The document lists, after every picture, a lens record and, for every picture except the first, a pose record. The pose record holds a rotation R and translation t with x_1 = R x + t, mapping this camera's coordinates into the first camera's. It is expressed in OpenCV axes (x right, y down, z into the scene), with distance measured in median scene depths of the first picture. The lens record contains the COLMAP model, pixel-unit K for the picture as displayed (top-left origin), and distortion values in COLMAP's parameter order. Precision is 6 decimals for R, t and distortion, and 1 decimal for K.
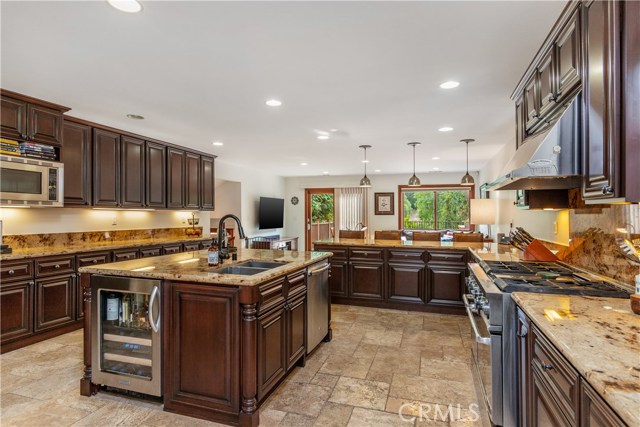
lens RADIAL K [[355.0, 0, 324.2], [0, 355.0, 213.0], [0, 0, 1]] dist [0.007031, -0.000486]
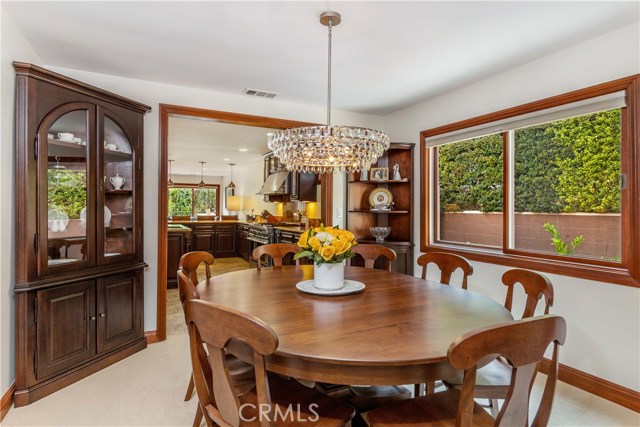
lens RADIAL K [[355.0, 0, 321.4], [0, 355.0, 210.3], [0, 0, 1]] dist [0.007031, -0.000486]
pose [[0.711790, -0.006043, 0.702366, -0.588540], [-0.005049, 0.999893, 0.013719, 0.005767], [-0.702374, -0.013311, 0.711683, -0.665856]]
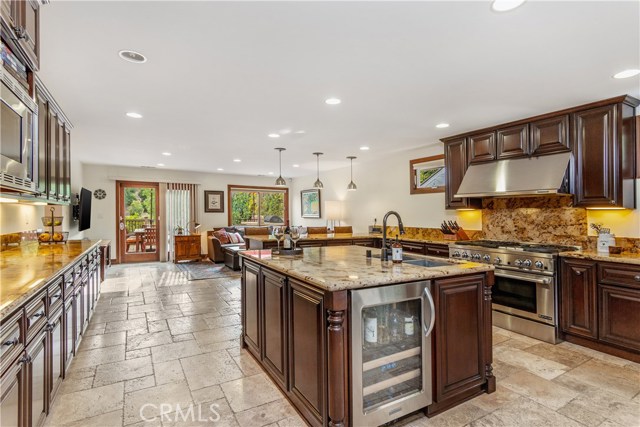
lens RADIAL K [[313.4, 0, 322.4], [0, 313.4, 219.0], [0, 0, 1]] dist [0.003183, 0.000135]
pose [[0.662810, -0.009882, 0.748722, -0.596127], [-0.008240, 0.999756, 0.020490, 0.005511], [-0.748742, -0.019750, 0.662567, 0.313644]]
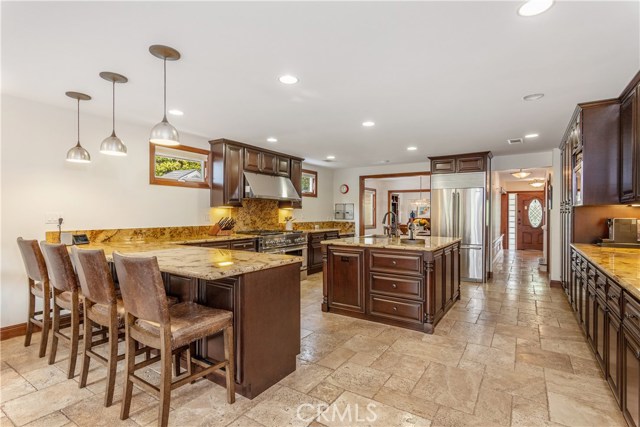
lens RADIAL K [[313.4, 0, 317.7], [0, 313.4, 212.4], [0, 0, 1]] dist [0.003183, 0.000135]
pose [[-0.960439, -0.009265, 0.278336, -0.204725], [-0.011234, 0.999922, -0.005481, 0.012875], [-0.278263, -0.008391, -0.960468, 1.518914]]
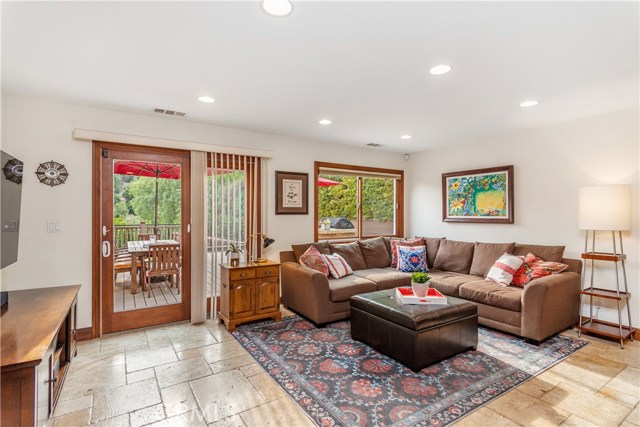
lens RADIAL K [[313.4, 0, 322.5], [0, 313.4, 211.4], [0, 0, 1]] dist [0.003183, 0.000135]
pose [[0.633344, 0.003755, 0.773861, -0.314871], [-0.000564, 0.999990, -0.004391, 0.004552], [-0.773870, 0.002345, 0.633340, 1.314090]]
